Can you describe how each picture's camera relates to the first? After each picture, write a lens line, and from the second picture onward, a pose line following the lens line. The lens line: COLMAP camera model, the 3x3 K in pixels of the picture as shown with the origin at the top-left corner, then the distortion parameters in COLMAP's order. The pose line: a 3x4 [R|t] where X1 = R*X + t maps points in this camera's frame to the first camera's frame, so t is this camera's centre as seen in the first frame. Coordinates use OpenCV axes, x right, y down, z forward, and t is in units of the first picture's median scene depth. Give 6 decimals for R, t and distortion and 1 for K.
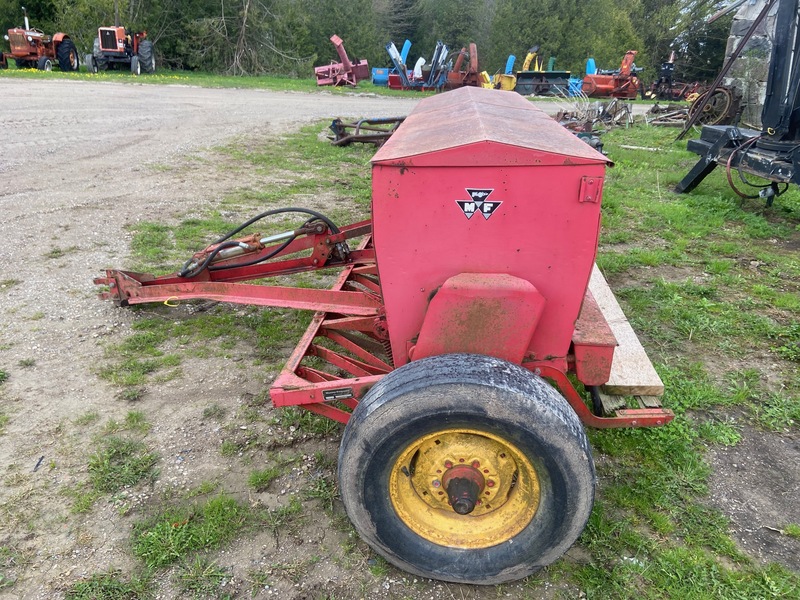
lens RADIAL K [[610.1, 0, 398.0], [0, 610.1, 302.9], [0, 0, 1]] dist [0.083648, -0.092357]
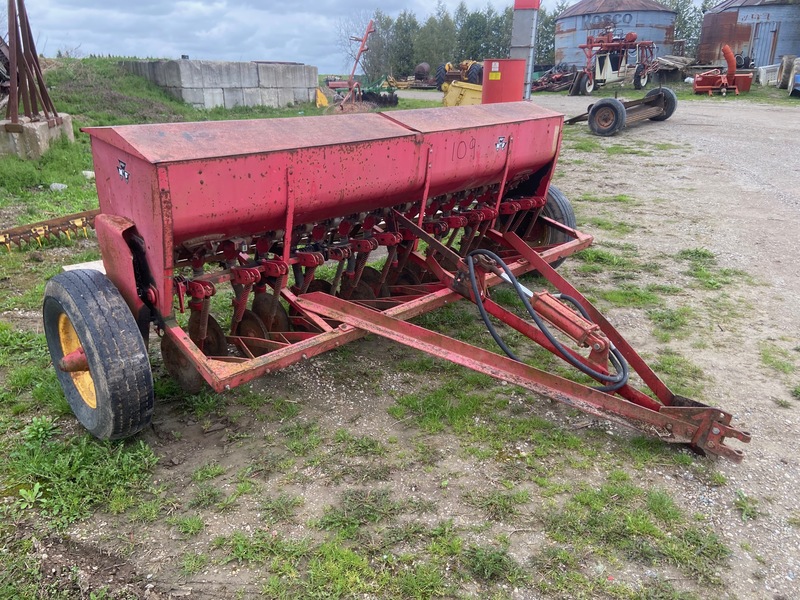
lens RADIAL K [[610.1, 0, 400.2], [0, 610.1, 299.1], [0, 0, 1]] dist [0.083648, -0.092357]
pose [[-0.770336, -0.266921, 0.579082, -0.575678], [0.210989, 0.750306, 0.626517, -0.674867], [-0.601719, 0.604809, -0.521670, 1.559902]]
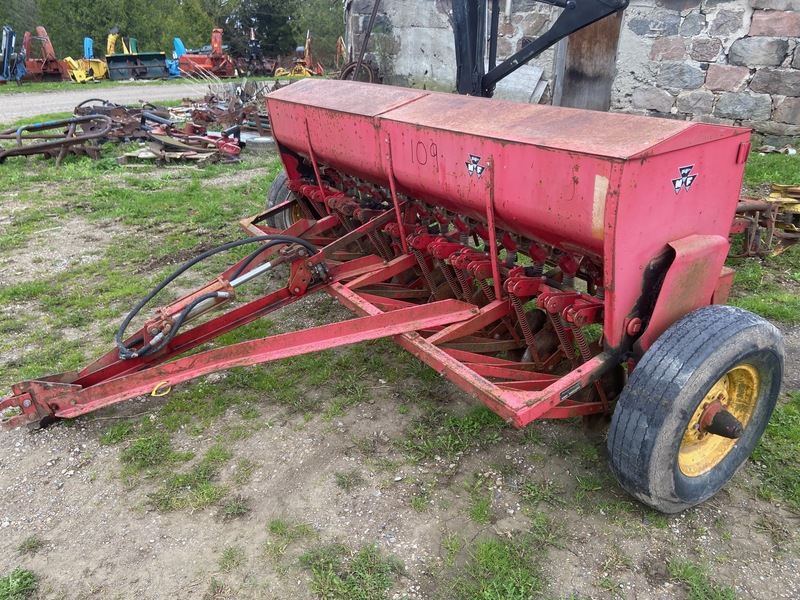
lens RADIAL K [[610.1, 0, 398.9], [0, 610.1, 304.4], [0, 0, 1]] dist [0.083648, -0.092357]
pose [[0.787620, -0.283944, 0.546837, -0.506499], [0.265551, 0.957264, 0.114578, -0.109140], [-0.556001, 0.054969, 0.829362, 0.181008]]
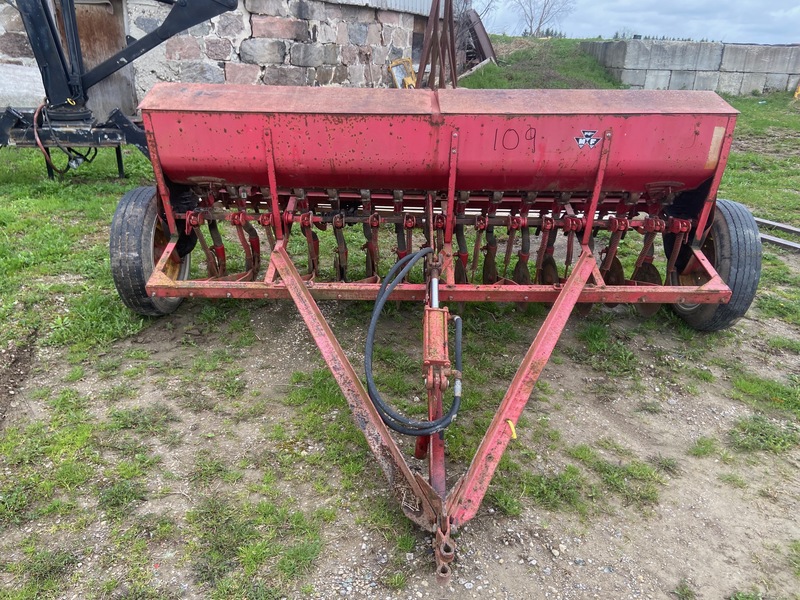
lens RADIAL K [[610.1, 0, 398.6], [0, 610.1, 305.8], [0, 0, 1]] dist [0.083648, -0.092357]
pose [[-0.083334, -0.431599, 0.898208, -0.877870], [0.362433, 0.826490, 0.430764, -0.439293], [-0.928277, 0.361437, 0.087551, 0.971164]]
